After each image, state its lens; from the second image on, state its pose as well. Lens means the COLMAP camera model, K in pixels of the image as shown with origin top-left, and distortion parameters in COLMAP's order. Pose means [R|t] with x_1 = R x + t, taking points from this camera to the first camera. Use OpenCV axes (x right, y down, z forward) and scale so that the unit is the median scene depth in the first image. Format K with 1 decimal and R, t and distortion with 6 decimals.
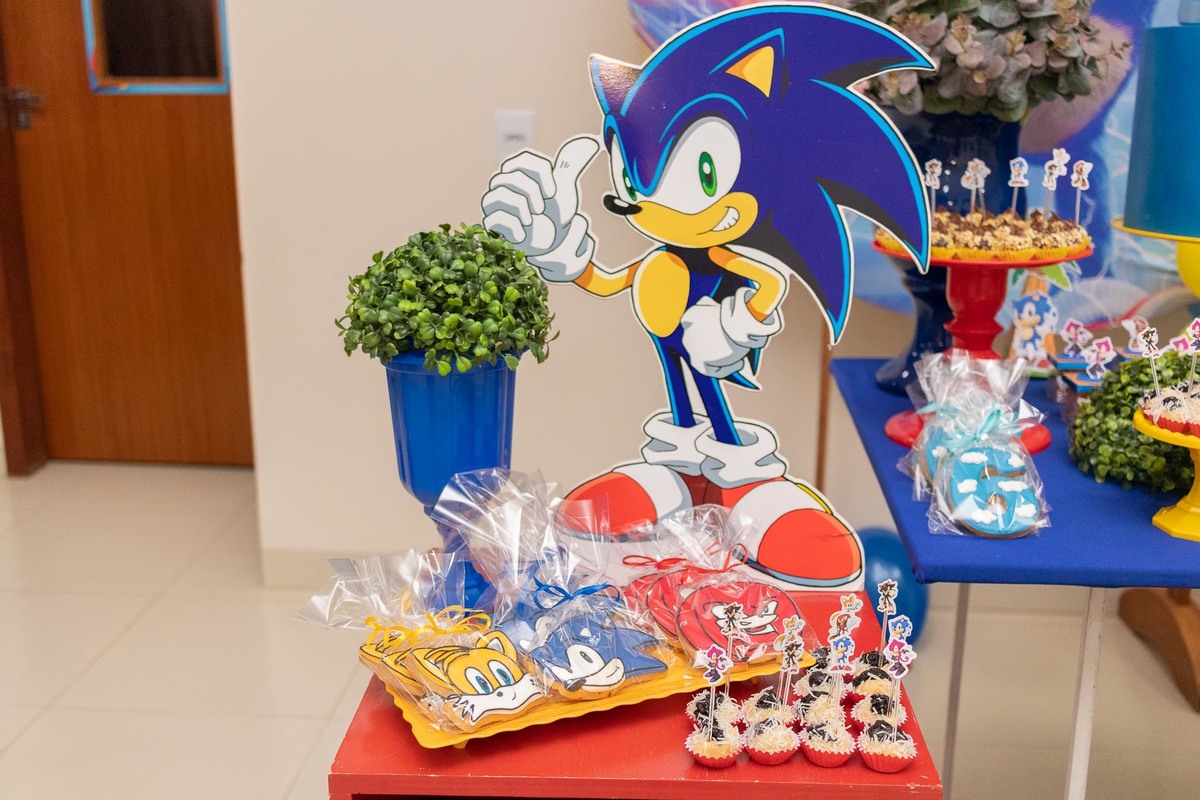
lens RADIAL K [[1369.3, 0, 595.9], [0, 1369.3, 445.9], [0, 0, 1]] dist [0.007906, -0.003746]
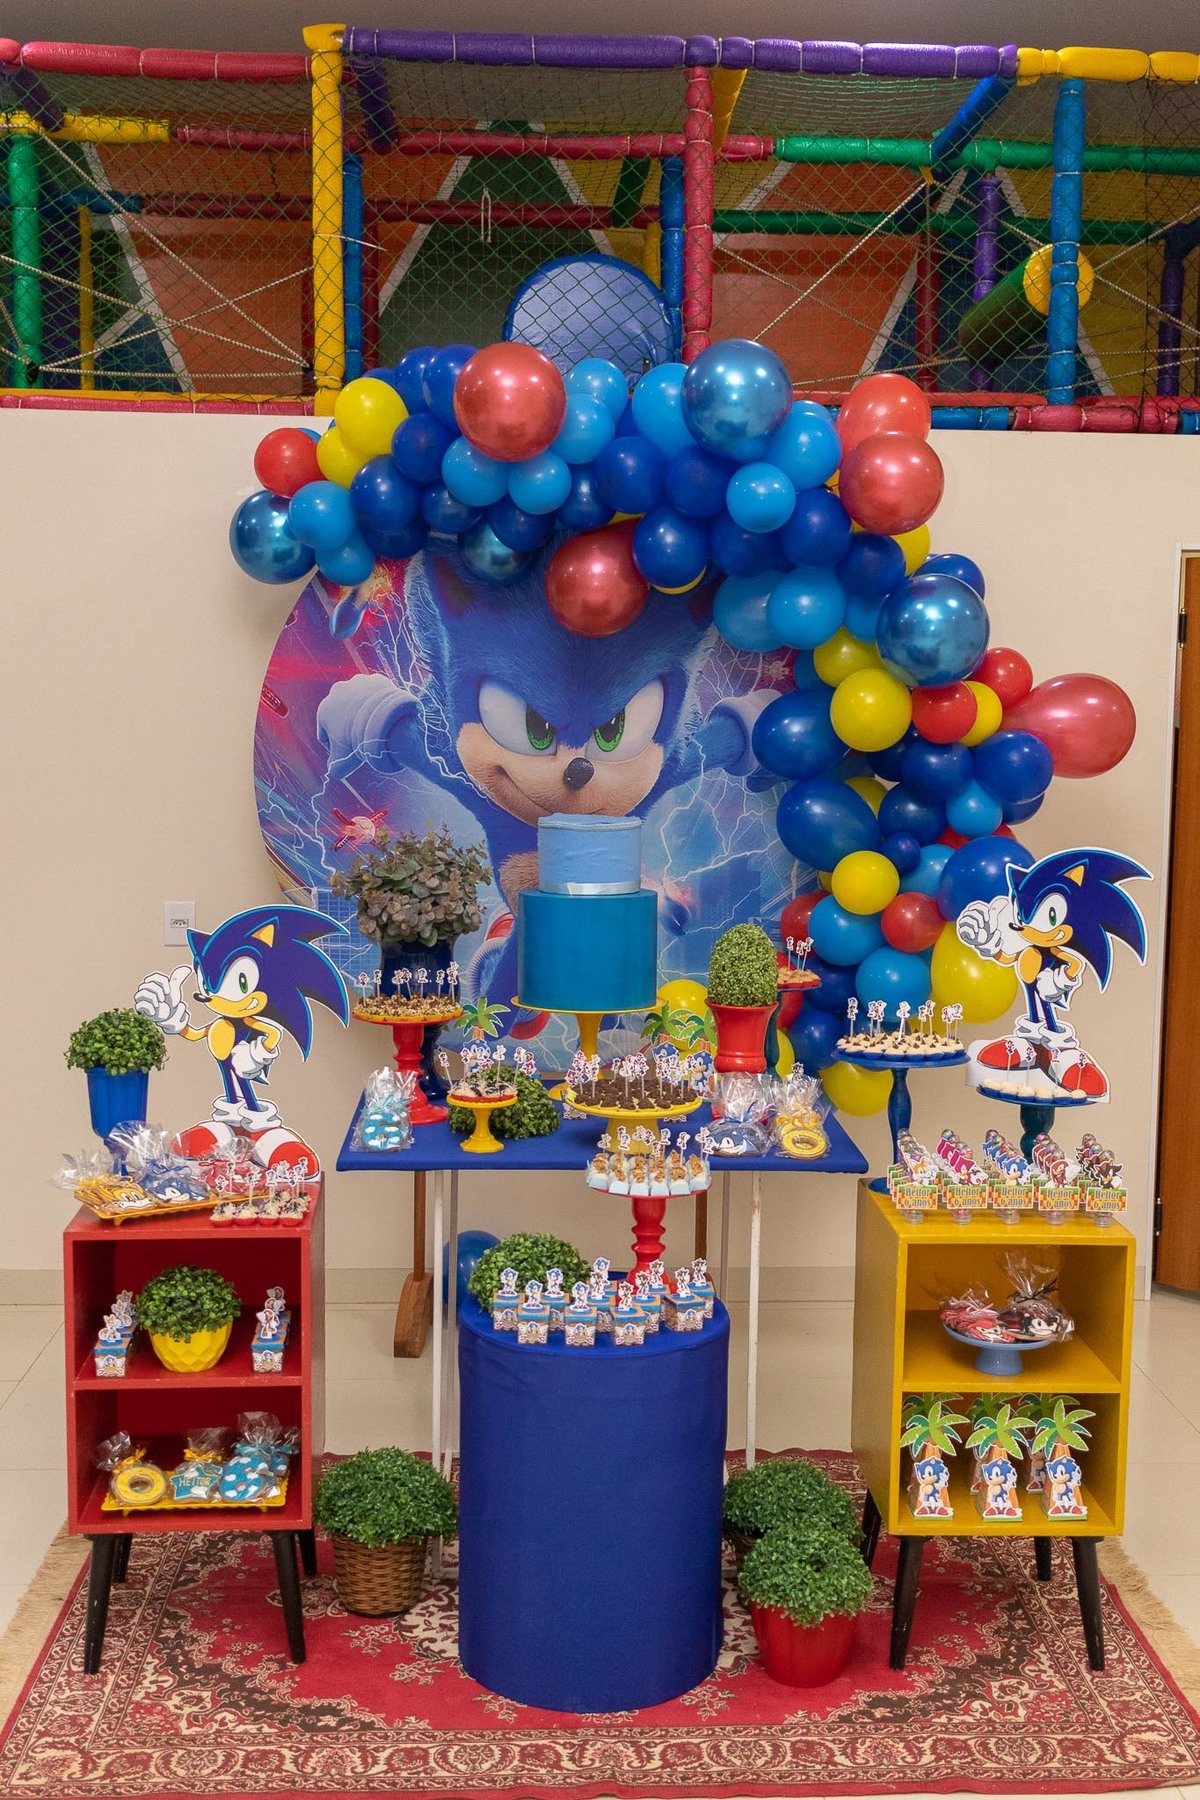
lens RADIAL K [[1942.5, 0, 600.0], [0, 1942.5, 900.0], [0, 0, 1]] dist [0.005377, -0.004757]
pose [[0.991385, -0.001203, 0.130976, 0.234842], [0.025928, 0.981972, -0.187240, 0.252926], [-0.128390, 0.189022, 0.973543, -2.023840]]
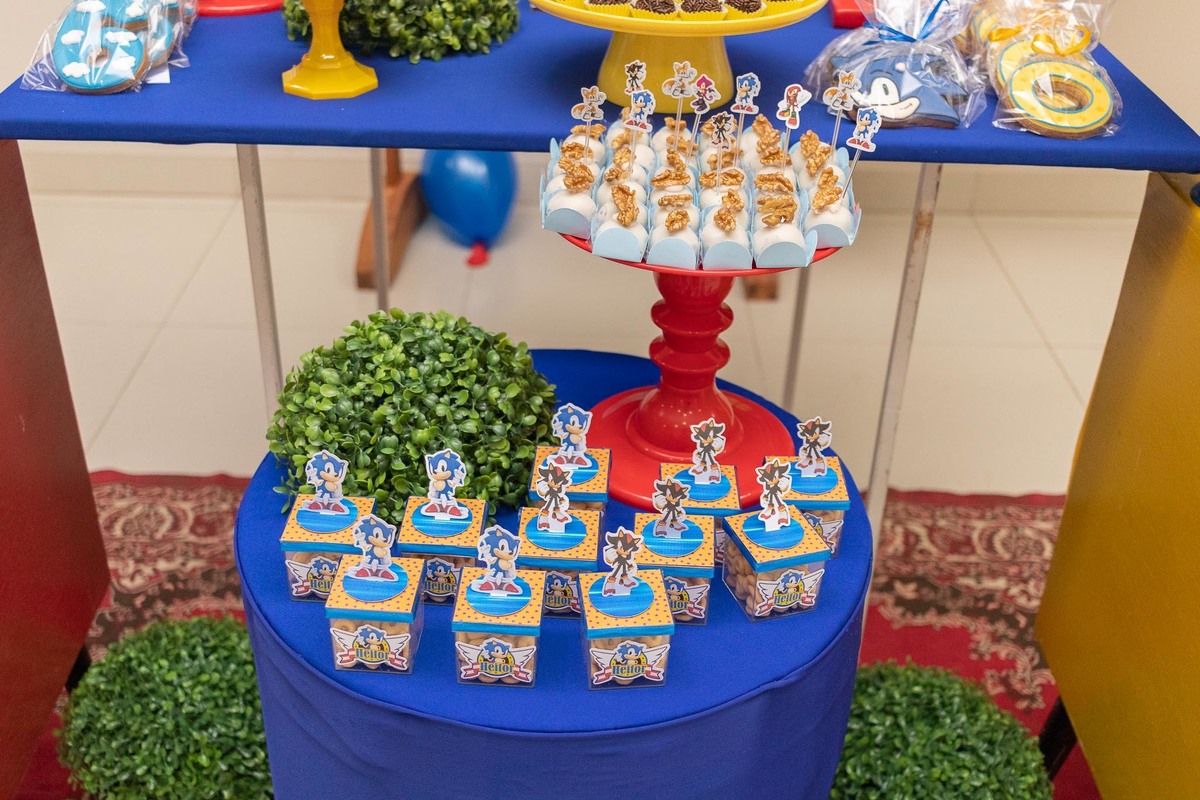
lens RADIAL K [[1295.0, 0, 600.0], [0, 1295.0, 400.0], [0, 0, 1]] dist [0.005377, -0.004757]
pose [[0.996234, -0.022847, 0.083639, 0.557061], [0.000256, 0.965427, 0.260674, 0.037179], [-0.086703, -0.259671, 0.961797, 0.079296]]
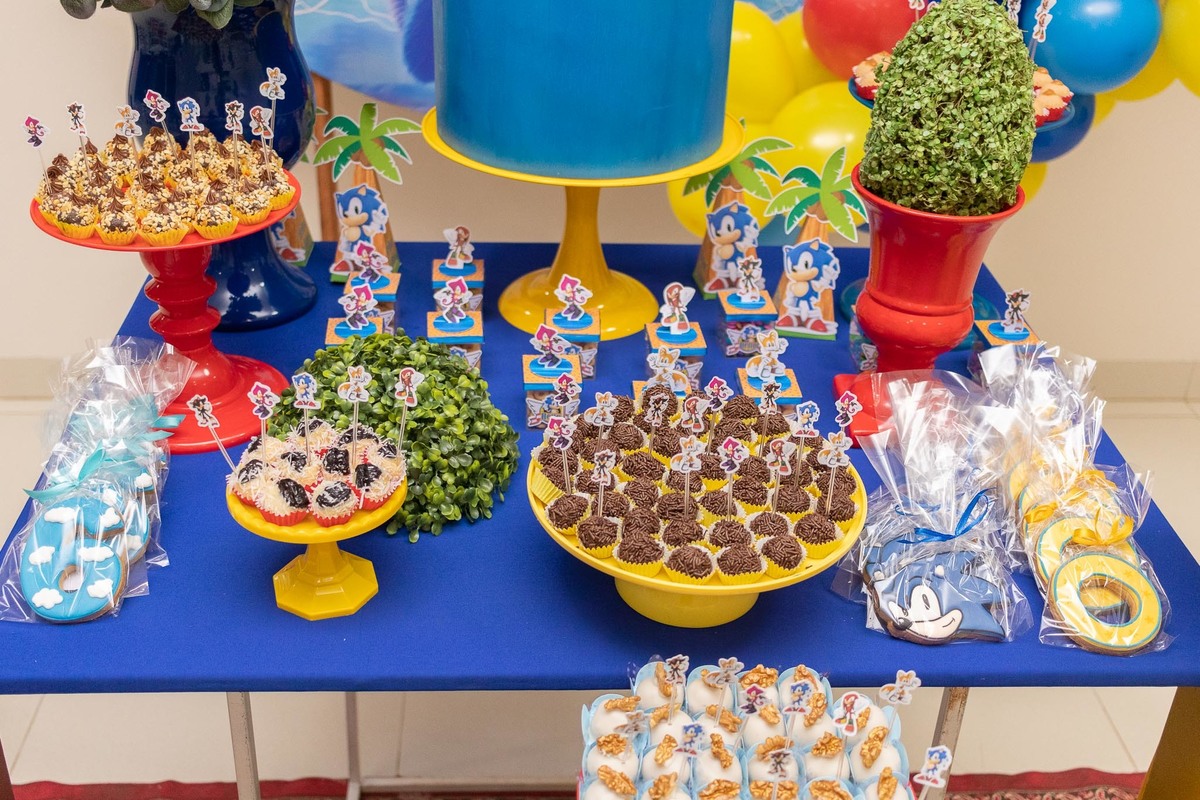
lens RADIAL K [[1315.0, 0, 600.0], [0, 1315.0, 400.0], [0, 0, 1]] dist [-0.009710, -0.006698]
pose [[0.989964, -0.038763, 0.135896, 0.514602], [0.006162, 0.972571, 0.232526, -0.253362], [-0.141182, -0.229355, 0.963049, 0.213061]]
